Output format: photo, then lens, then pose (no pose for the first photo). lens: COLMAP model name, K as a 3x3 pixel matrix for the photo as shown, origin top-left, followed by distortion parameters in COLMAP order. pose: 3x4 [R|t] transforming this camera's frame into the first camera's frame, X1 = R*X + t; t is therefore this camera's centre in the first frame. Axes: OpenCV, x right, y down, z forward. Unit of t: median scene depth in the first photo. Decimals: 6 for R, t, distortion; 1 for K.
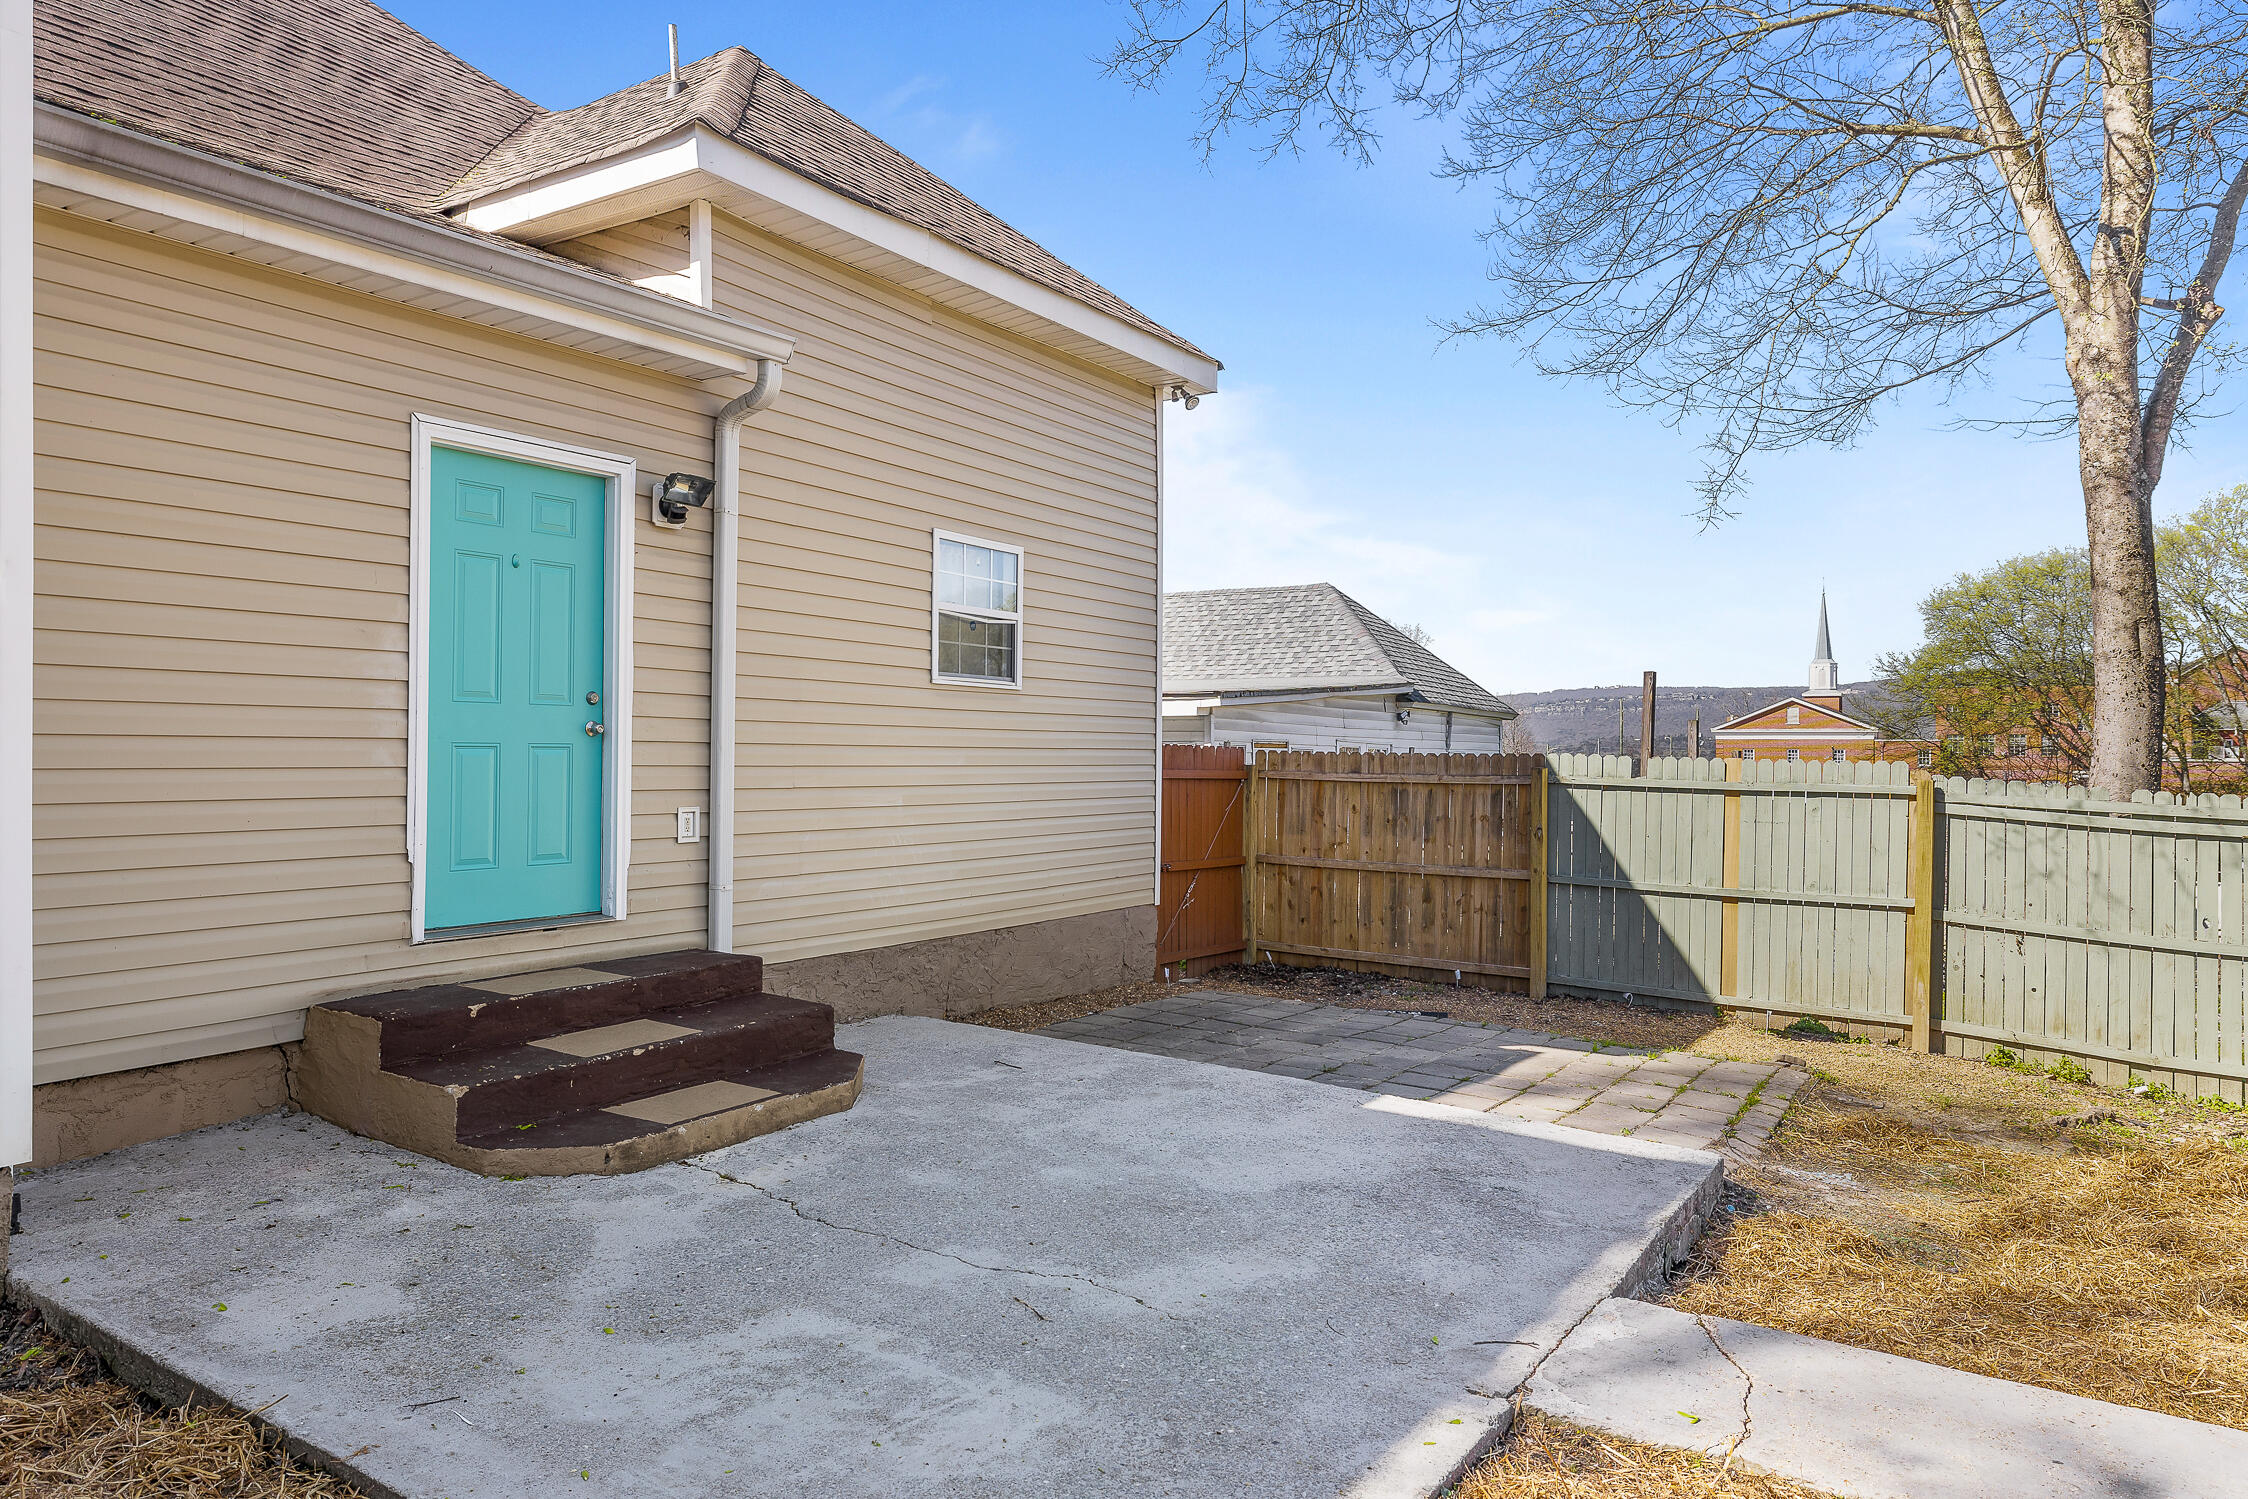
lens RADIAL K [[1410.5, 0, 1120.2], [0, 1410.5, 737.6], [0, 0, 1]] dist [-0.002827, -0.000167]
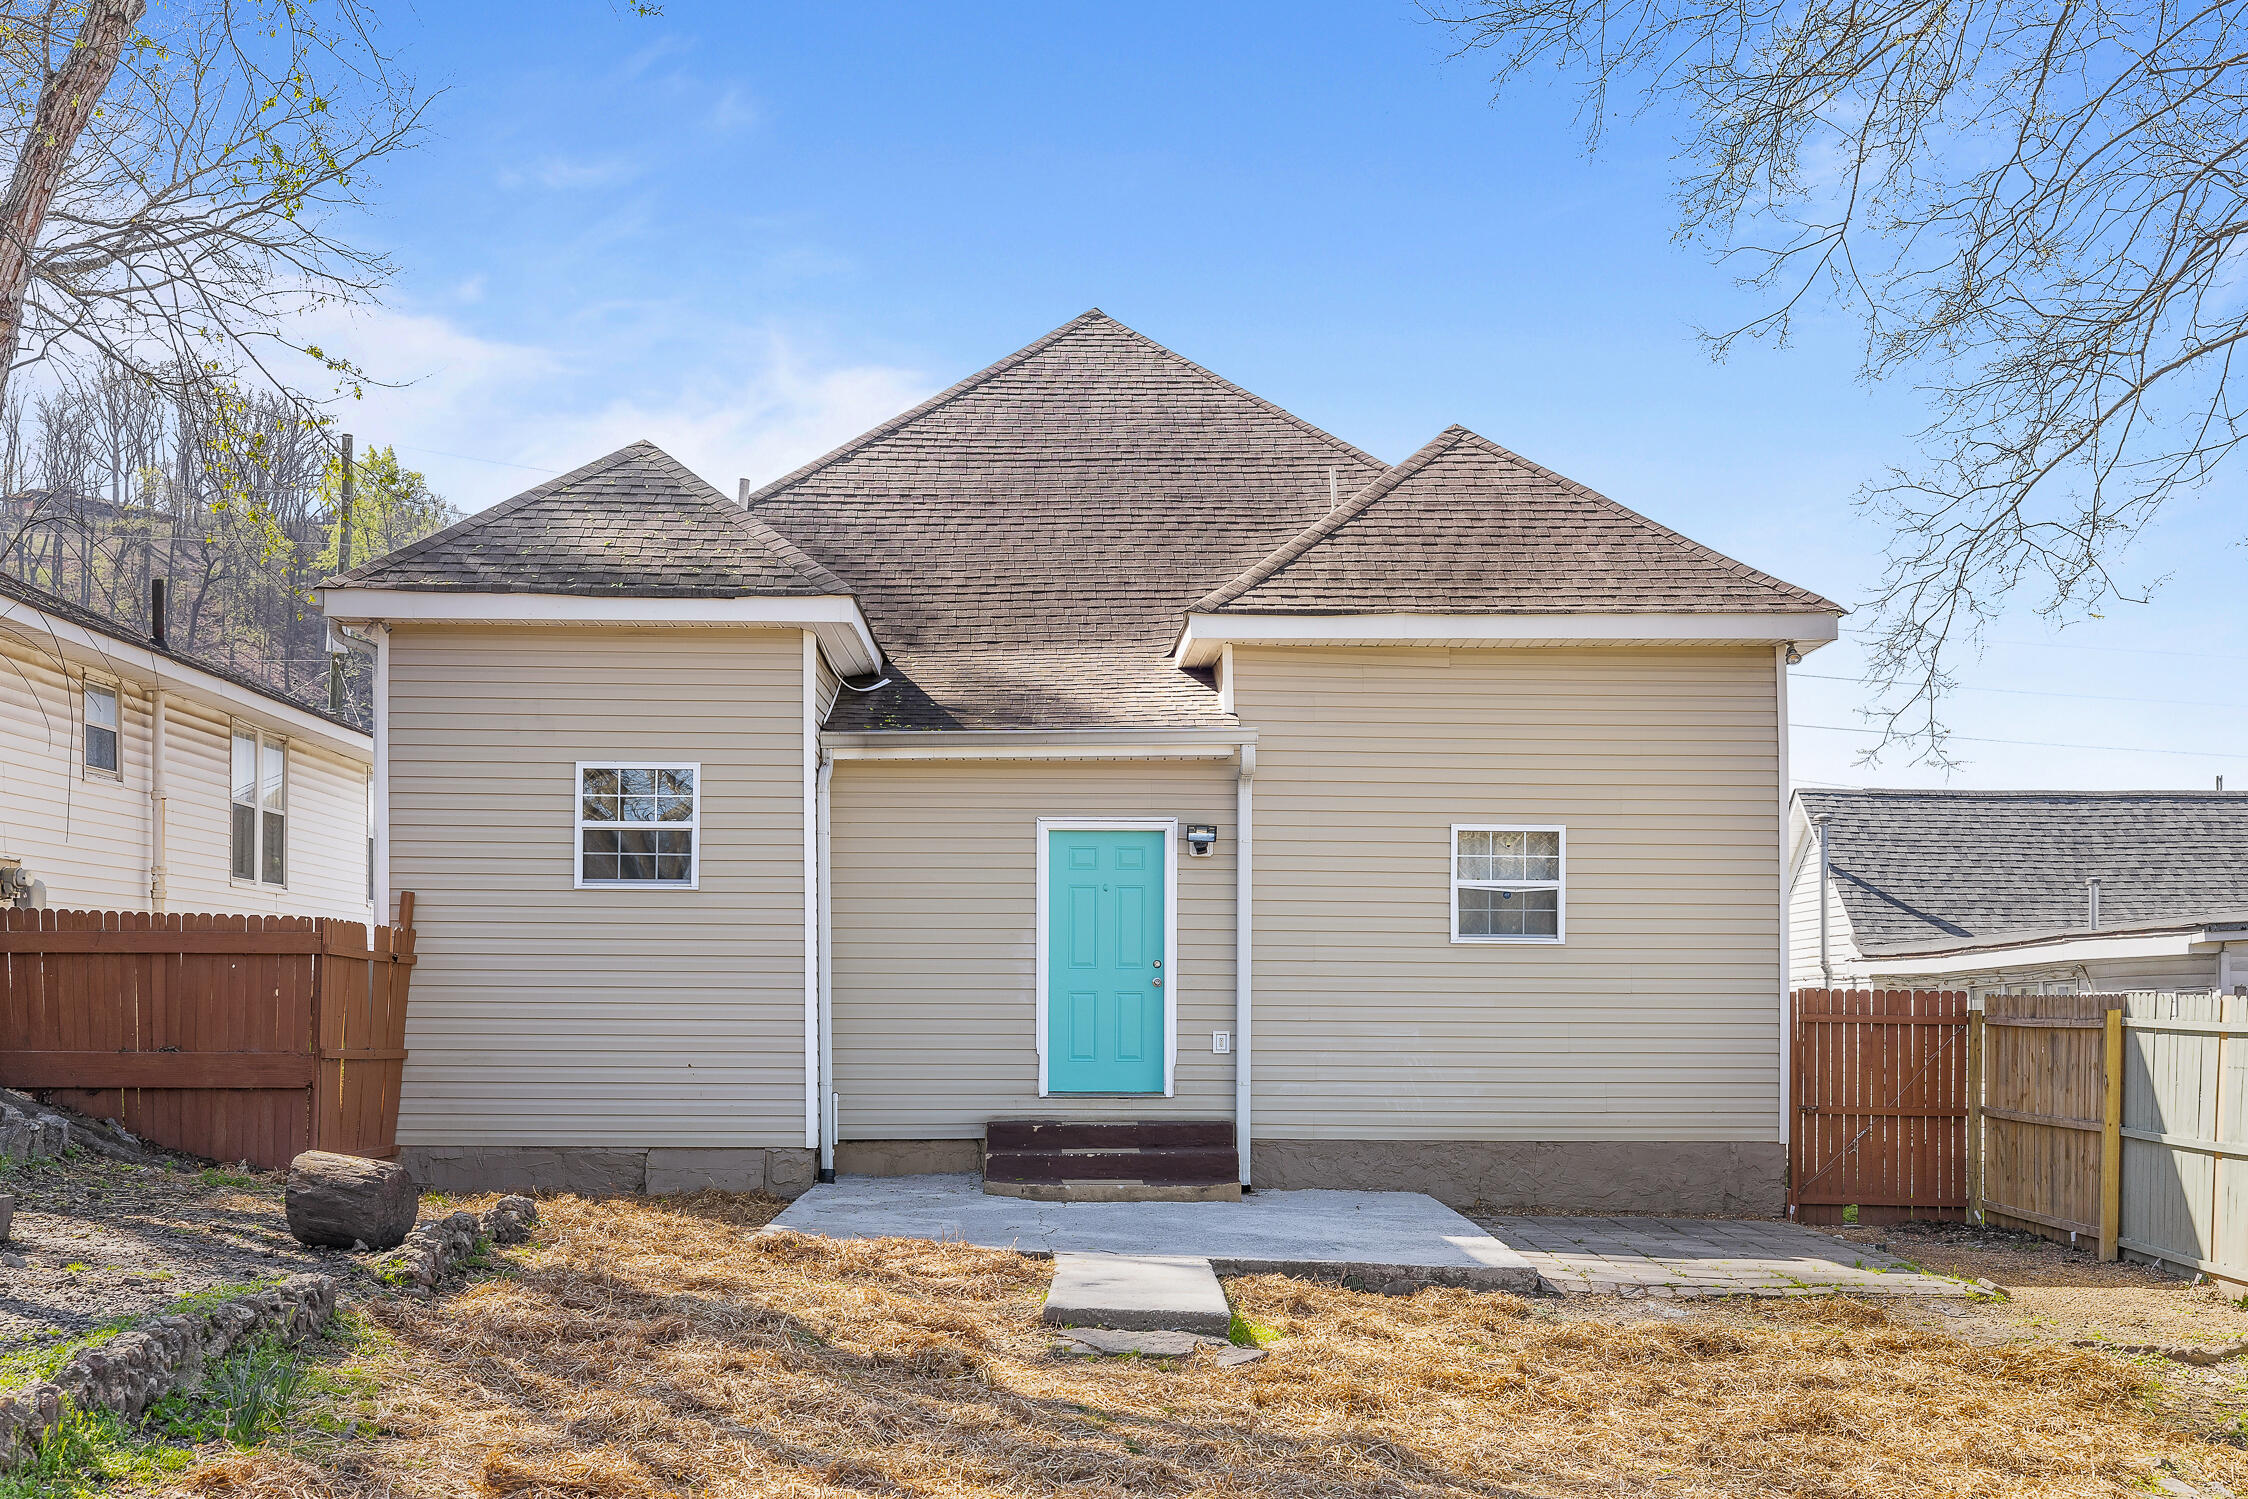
lens RADIAL K [[2314.4, 0, 1127.0], [0, 2314.4, 983.2], [0, 0, 1]] dist [0.000999, -0.002681]
pose [[0.571213, -0.014772, -0.820669, 1.738079], [0.008298, 0.999891, -0.012222, 0.026432], [0.820760, 0.000171, 0.571273, -0.558278]]
